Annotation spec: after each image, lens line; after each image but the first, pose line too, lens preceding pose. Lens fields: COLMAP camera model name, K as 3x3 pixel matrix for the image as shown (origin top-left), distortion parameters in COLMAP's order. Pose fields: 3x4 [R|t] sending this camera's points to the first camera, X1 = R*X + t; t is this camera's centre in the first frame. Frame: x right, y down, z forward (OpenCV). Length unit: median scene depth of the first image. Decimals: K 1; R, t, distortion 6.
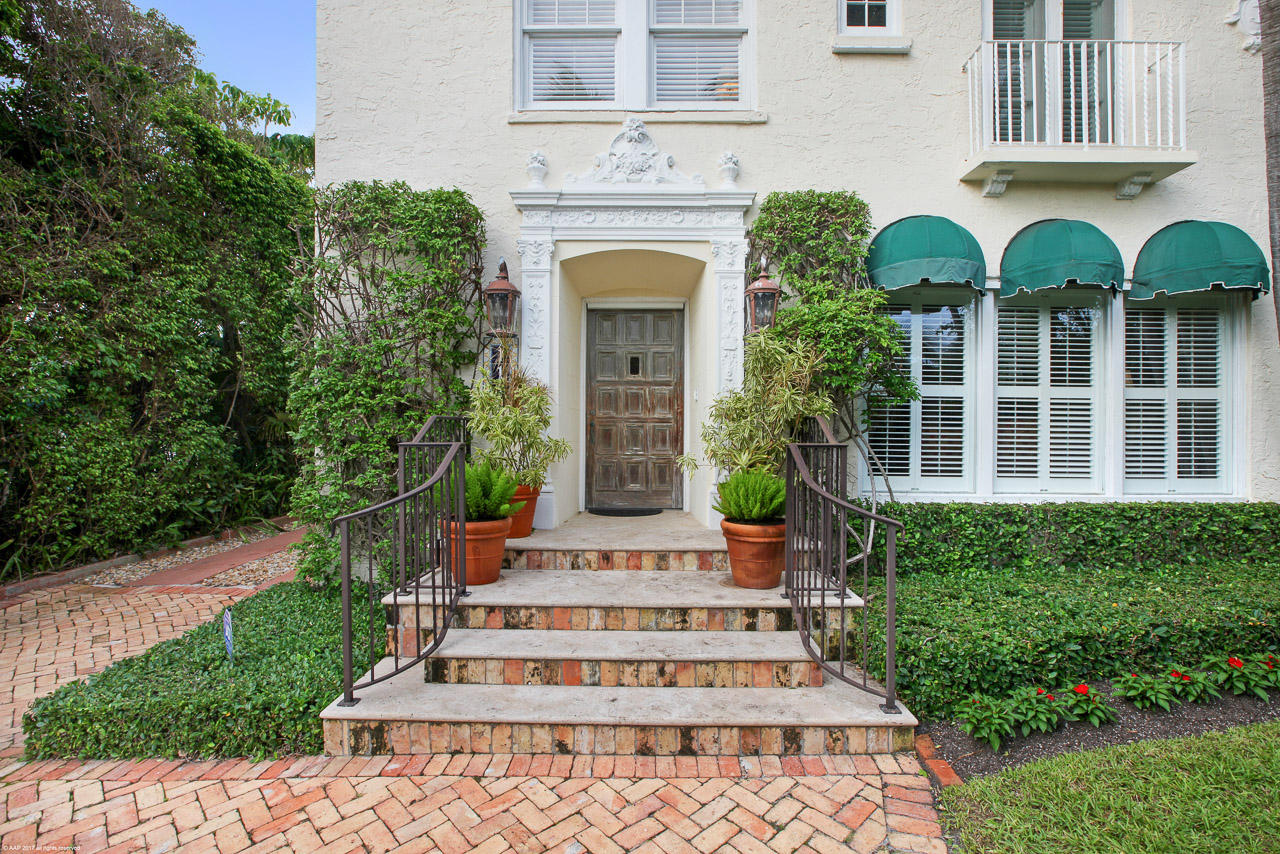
lens RADIAL K [[612.7, 0, 652.2], [0, 612.7, 422.6], [0, 0, 1]] dist [-0.019003, 0.000181]
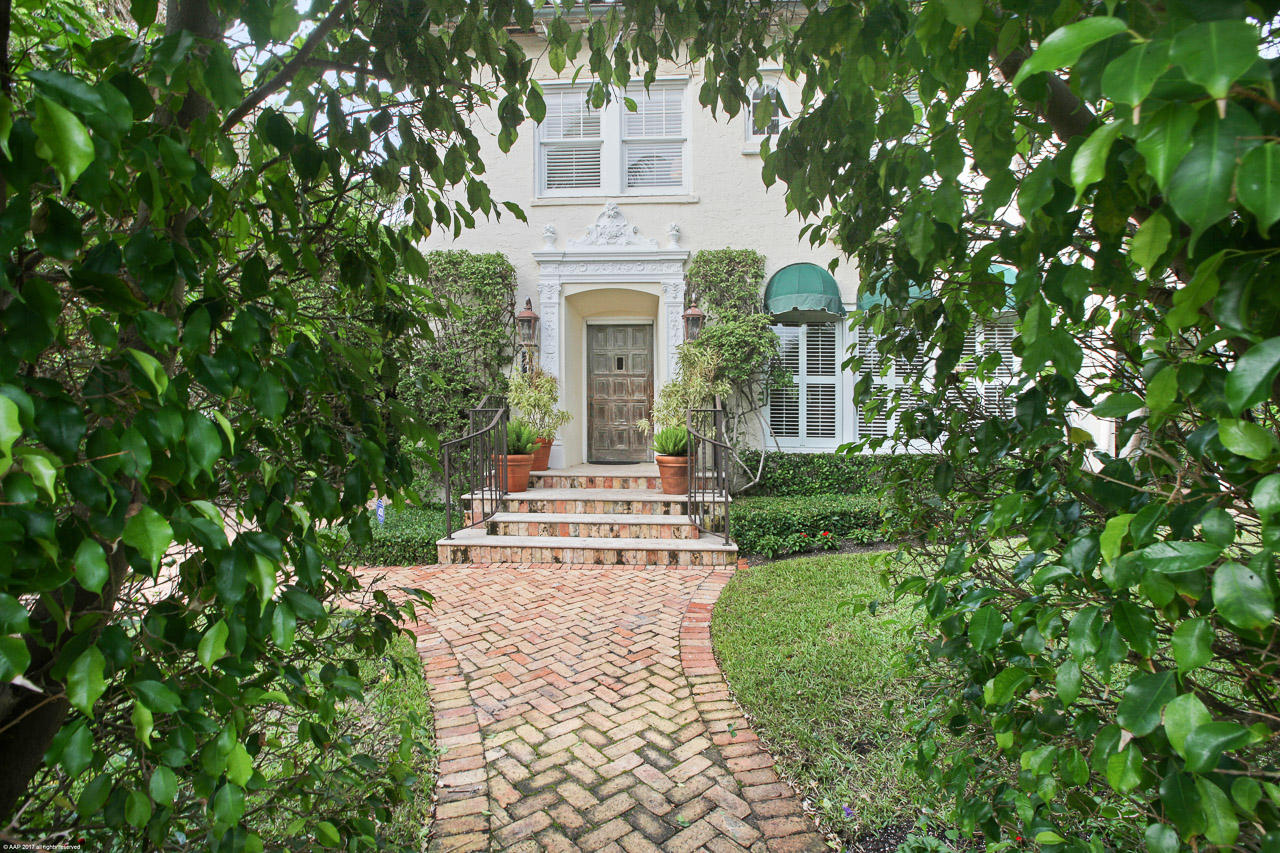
lens RADIAL K [[600.2, 0, 656.1], [0, 600.2, 444.4], [0, 0, 1]] dist [-0.023848, 0.000134]
pose [[0.998927, 0.001118, -0.046308, 0.161246], [0.001060, 0.998895, 0.046983, 0.041915], [0.046309, -0.046982, 0.997822, -0.555999]]
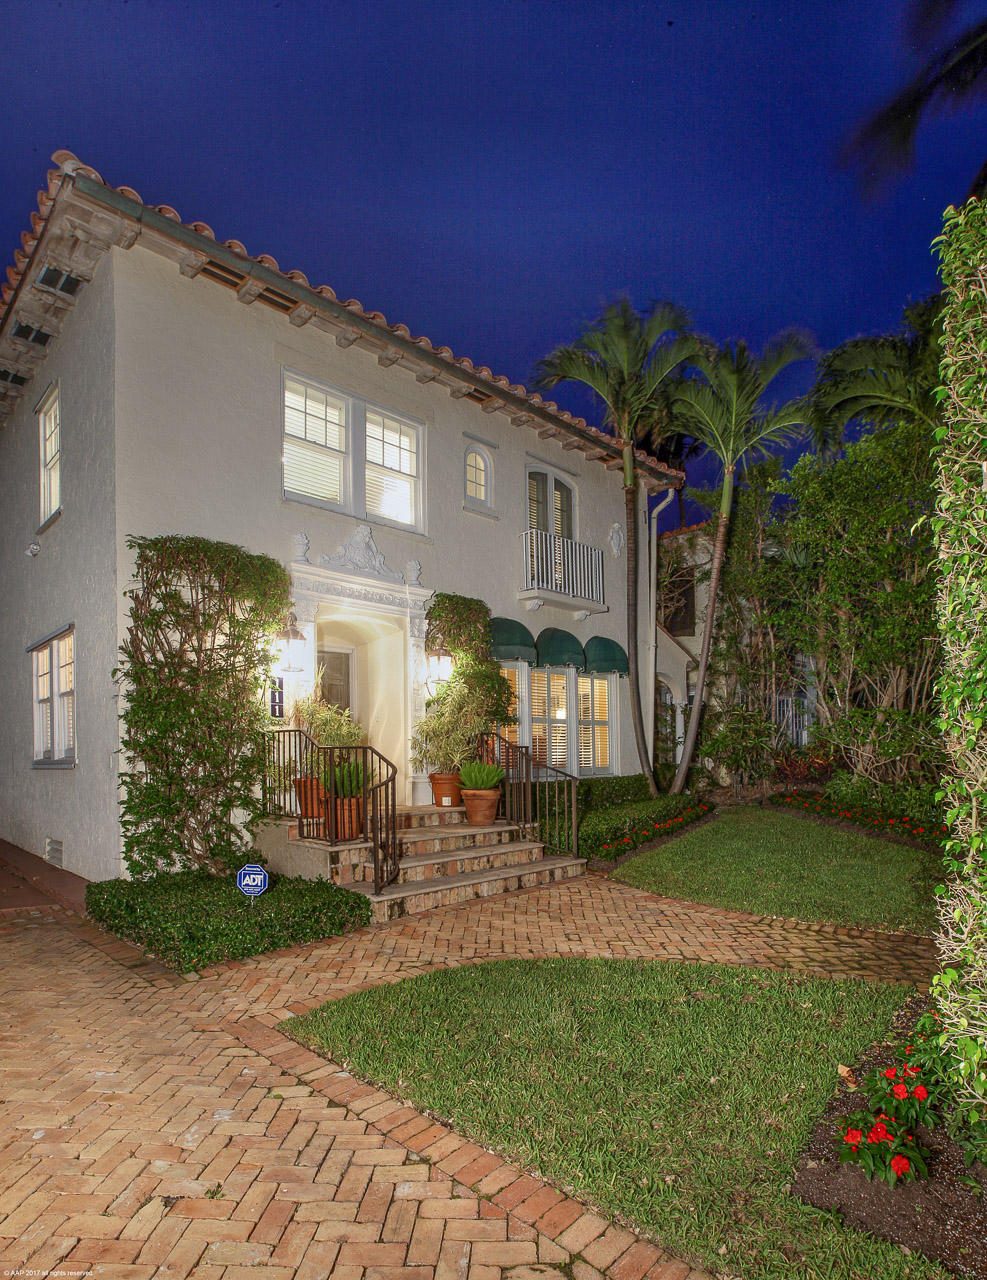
lens RADIAL K [[685.1, 0, 494.8], [0, 685.1, 766.6], [0, 0, 1]] dist [-0.041785, 0.002202]
pose [[0.695352, -0.025727, 0.718209, -1.034127], [0.014052, 0.999655, 0.022203, 0.042342], [-0.718532, -0.005346, 0.695473, -0.354329]]
